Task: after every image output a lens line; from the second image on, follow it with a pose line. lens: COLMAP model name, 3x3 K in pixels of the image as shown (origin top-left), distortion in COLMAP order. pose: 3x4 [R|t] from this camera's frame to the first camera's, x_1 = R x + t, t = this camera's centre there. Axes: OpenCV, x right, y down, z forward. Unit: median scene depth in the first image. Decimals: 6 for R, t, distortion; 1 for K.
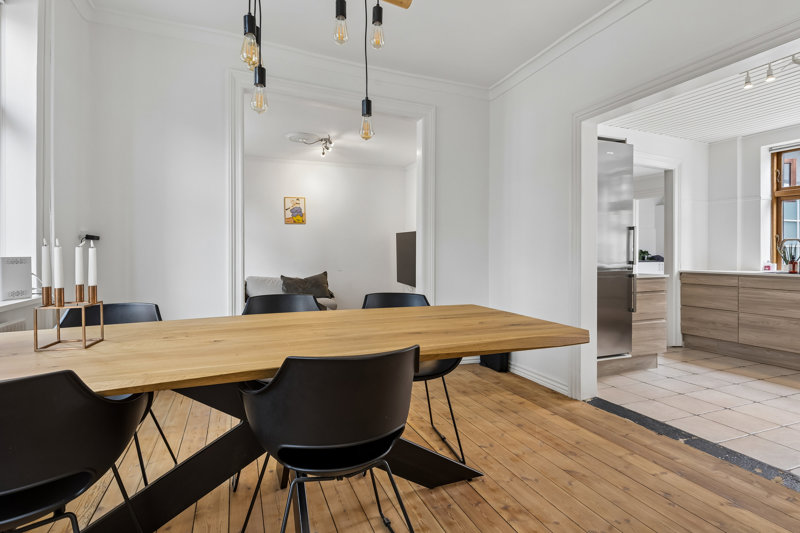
lens RADIAL K [[428.1, 0, 404.1], [0, 428.1, 257.1], [0, 0, 1]] dist [0.000527, -0.001307]
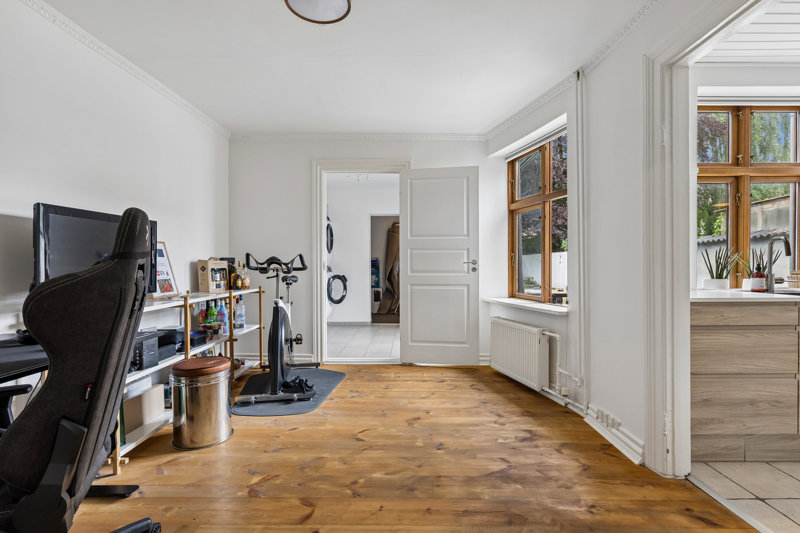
lens RADIAL K [[386.7, 0, 400.0], [0, 386.7, 266.5], [0, 0, 1]] dist [-0.001092, -0.000344]
pose [[0.397190, -0.002021, 0.917734, 0.154306], [0.010616, 0.999941, -0.002392, -0.004866], [-0.917675, 0.010693, 0.397188, 1.158345]]
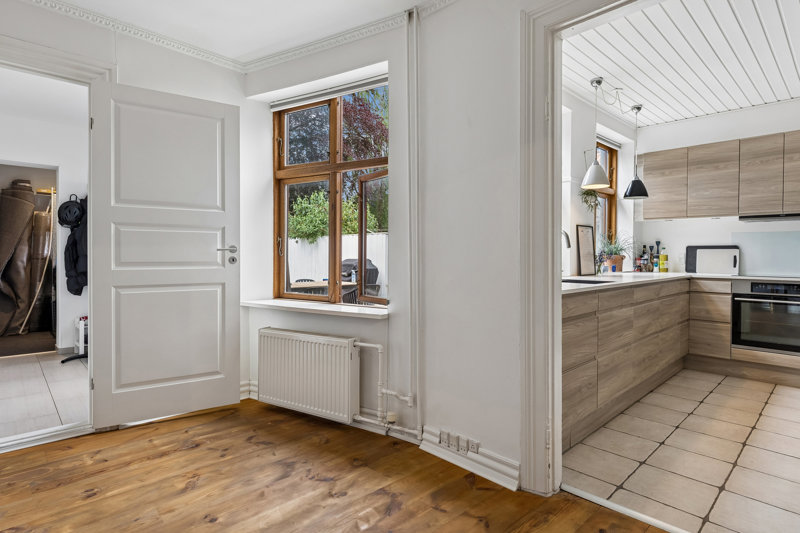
lens RADIAL K [[428.1, 0, 404.1], [0, 428.1, 257.1], [0, 0, 1]] dist [0.000527, -0.001307]
pose [[-0.360853, -0.006498, 0.932600, 0.318815], [0.004175, 0.999954, 0.008583, -0.007319], [-0.932613, 0.006991, -0.360810, 1.334409]]
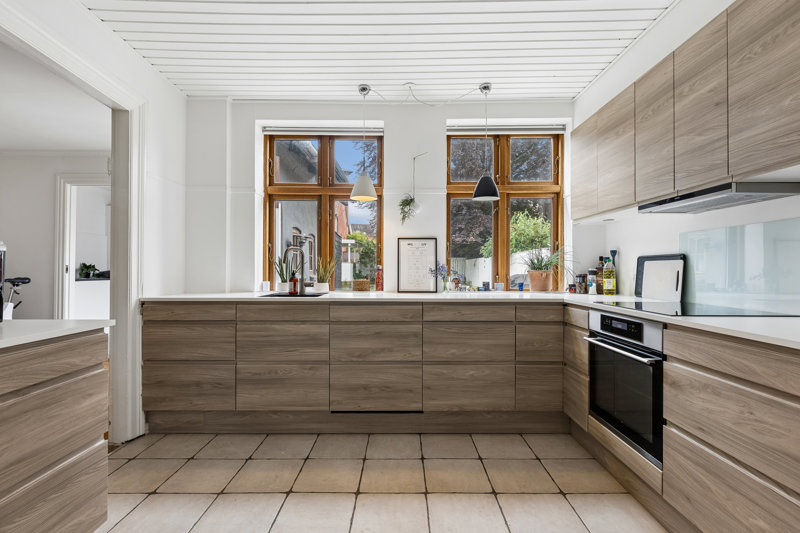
lens RADIAL K [[386.7, 0, 400.0], [0, 386.7, 266.5], [0, 0, 1]] dist [-0.001092, -0.000344]
pose [[0.390867, 0.010549, 0.920387, 0.327574], [0.004889, 0.999896, -0.013537, -0.000991], [-0.920434, 0.009791, 0.390775, 0.516212]]
